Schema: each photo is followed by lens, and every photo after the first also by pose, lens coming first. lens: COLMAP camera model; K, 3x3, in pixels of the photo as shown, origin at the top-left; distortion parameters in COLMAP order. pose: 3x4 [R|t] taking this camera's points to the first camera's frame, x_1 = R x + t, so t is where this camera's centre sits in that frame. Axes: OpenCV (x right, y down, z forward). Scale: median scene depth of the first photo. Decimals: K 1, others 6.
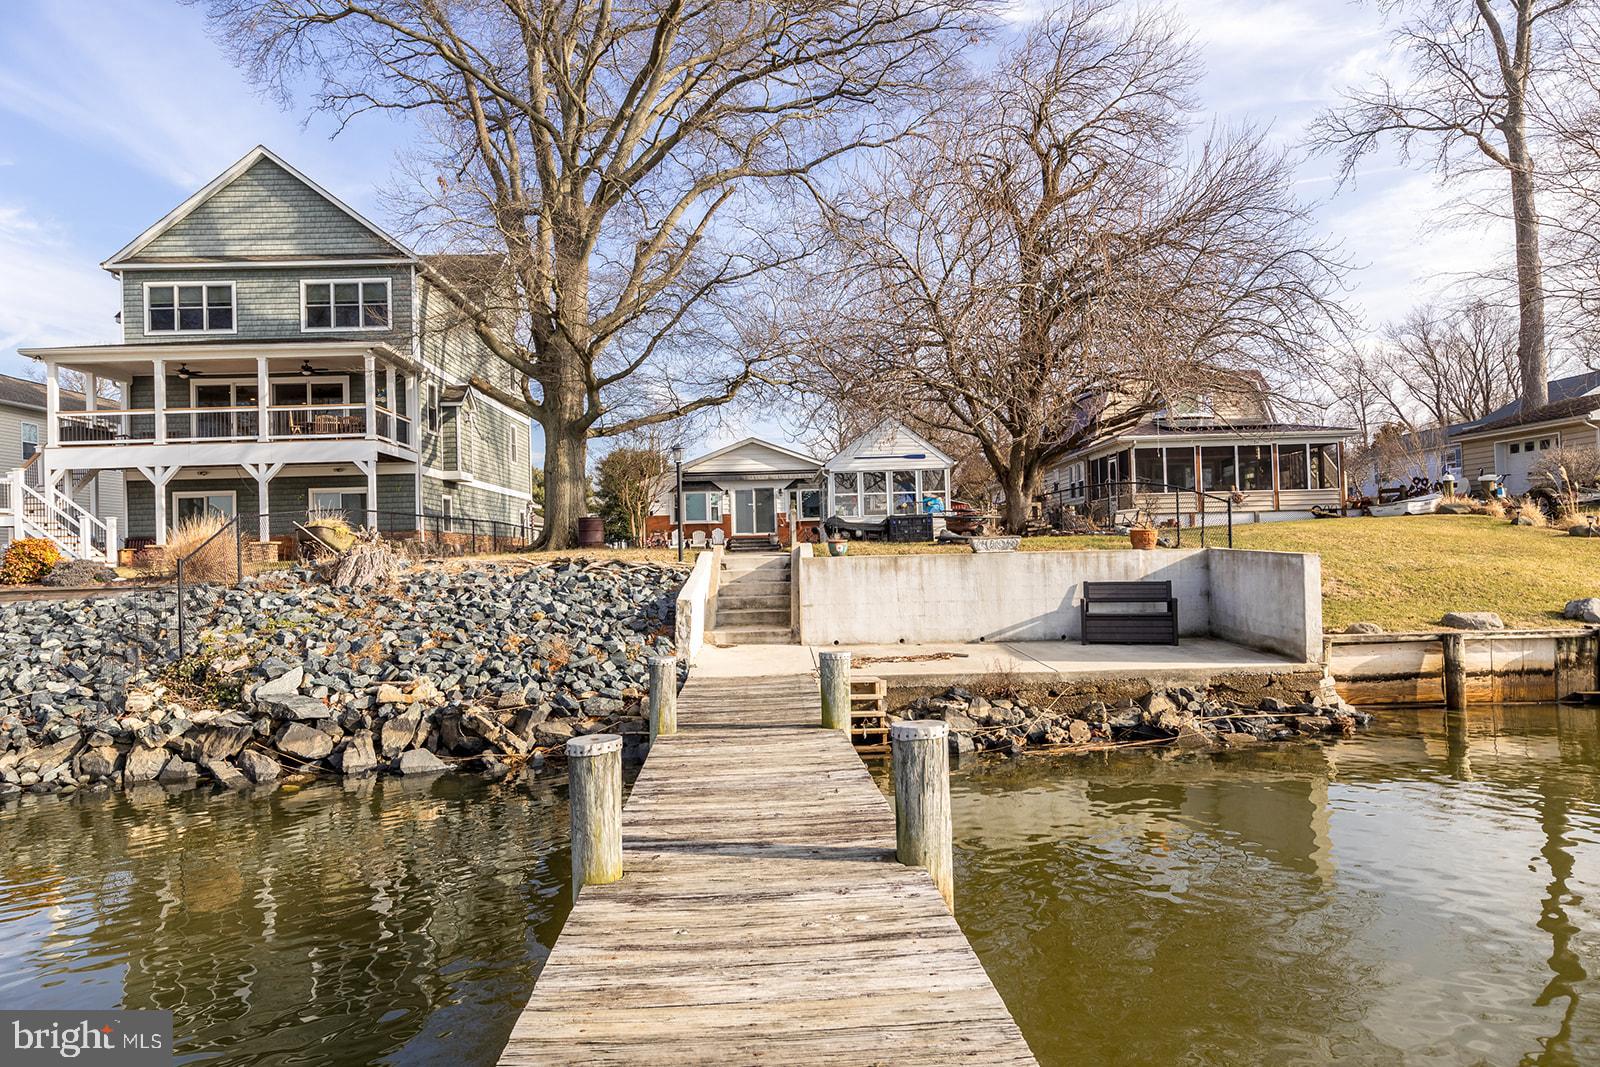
lens RADIAL K [[1108.9, 0, 800.0], [0, 1108.9, 533.5], [0, 0, 1]] dist [-0.000712, -0.000285]
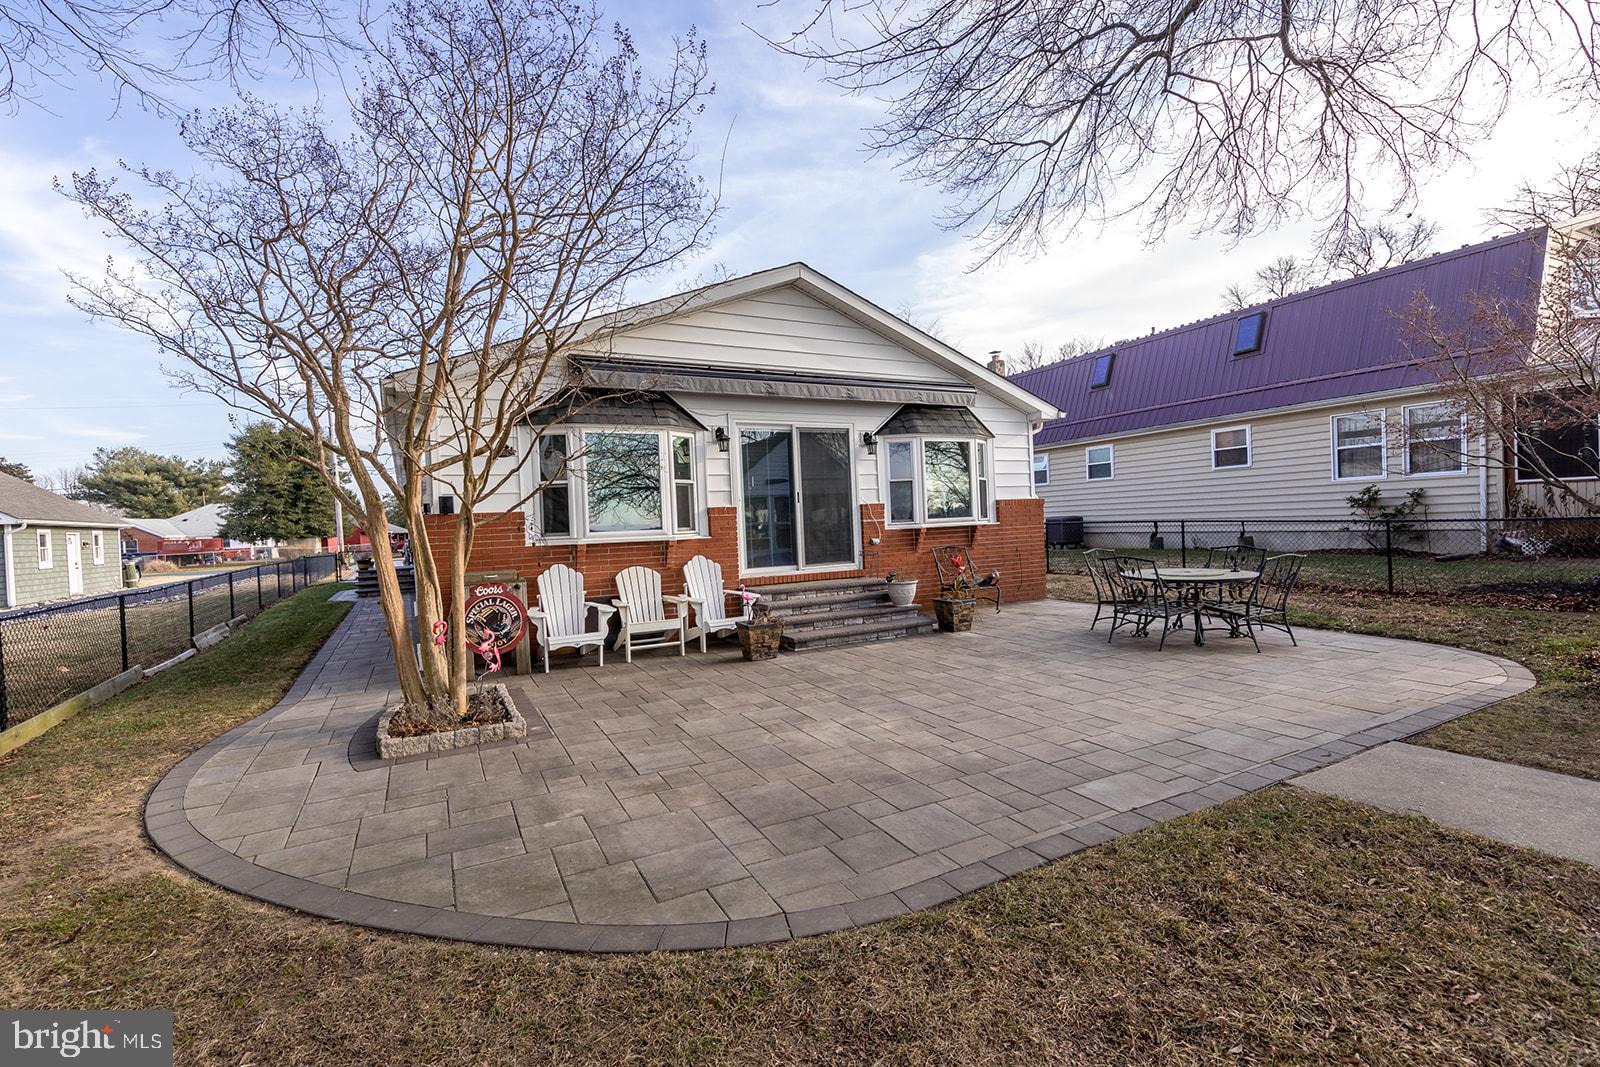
lens RADIAL K [[725.0, 0, 800.0], [0, 725.0, 533.5], [0, 0, 1]] dist [0.000979, 0.000044]
pose [[0.887935, -0.016915, 0.459657, -0.178870], [0.006783, 0.999696, 0.023683, -0.019423], [-0.459918, -0.017911, 0.887781, 1.056603]]
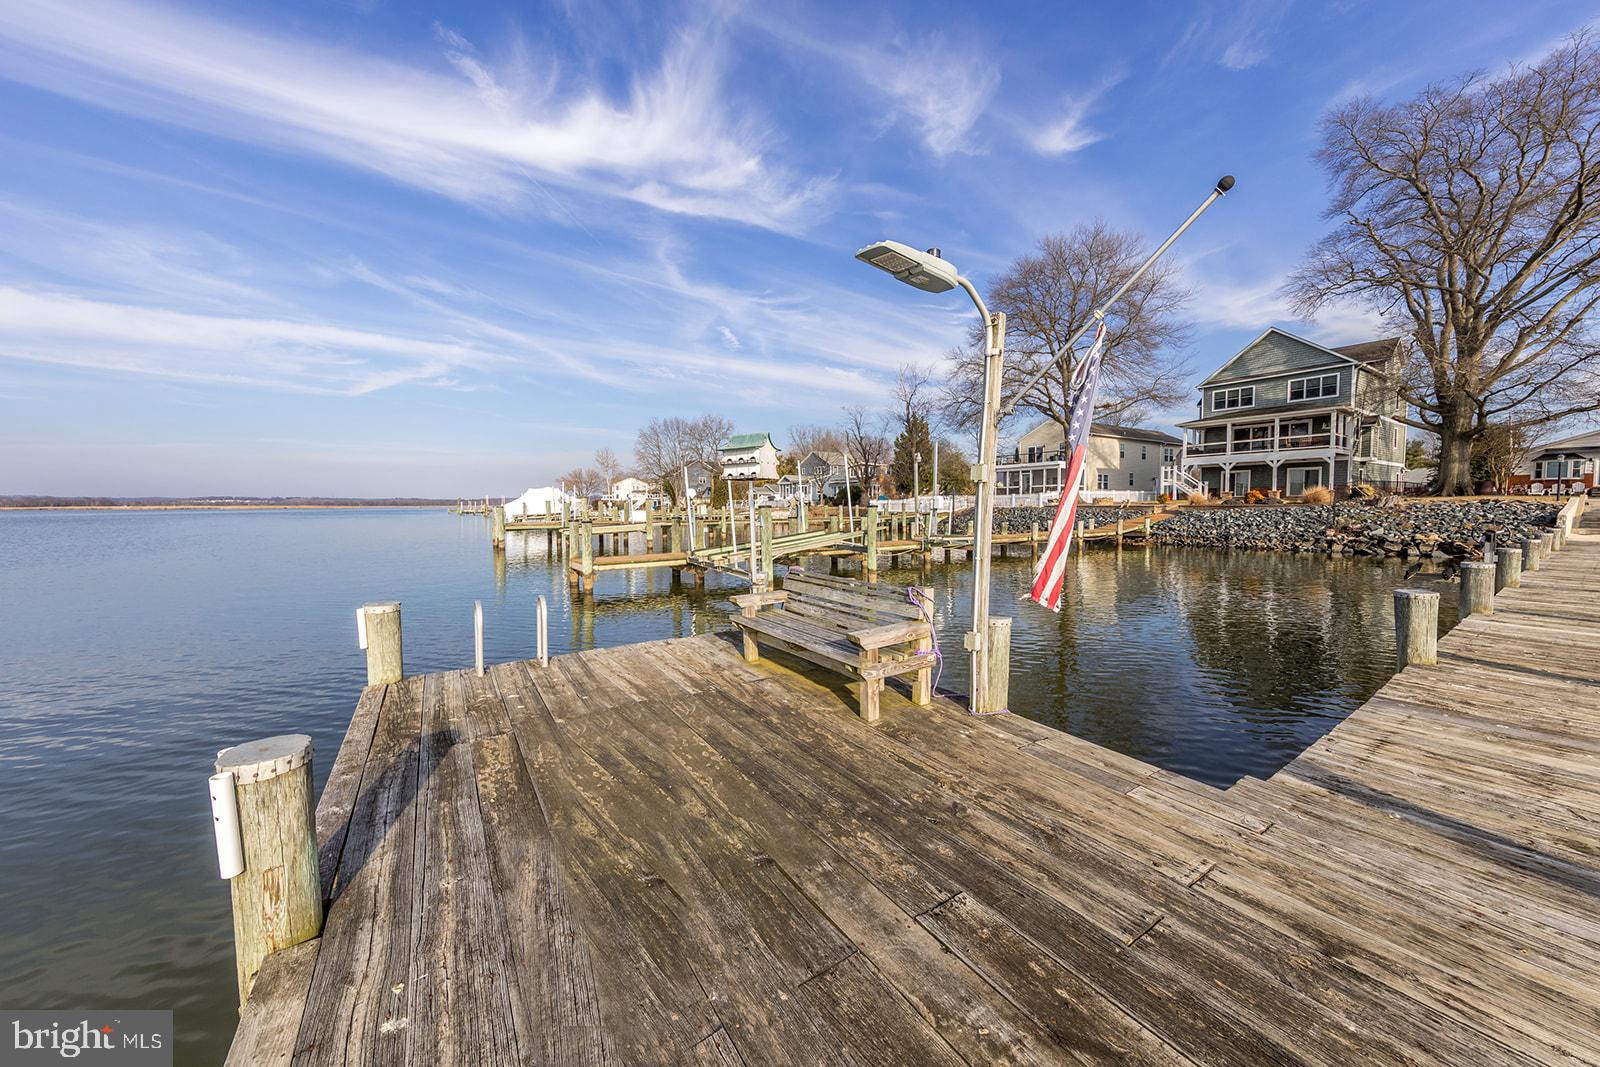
lens RADIAL K [[558.7, 0, 791.9], [0, 558.7, 532.7], [0, 0, 1]] dist [0.005144, -0.000087]
pose [[0.527580, 0.068046, -0.846775, 0.031361], [0.007311, 0.996386, 0.084623, -0.012094], [0.849474, -0.050836, 0.525176, -0.562934]]
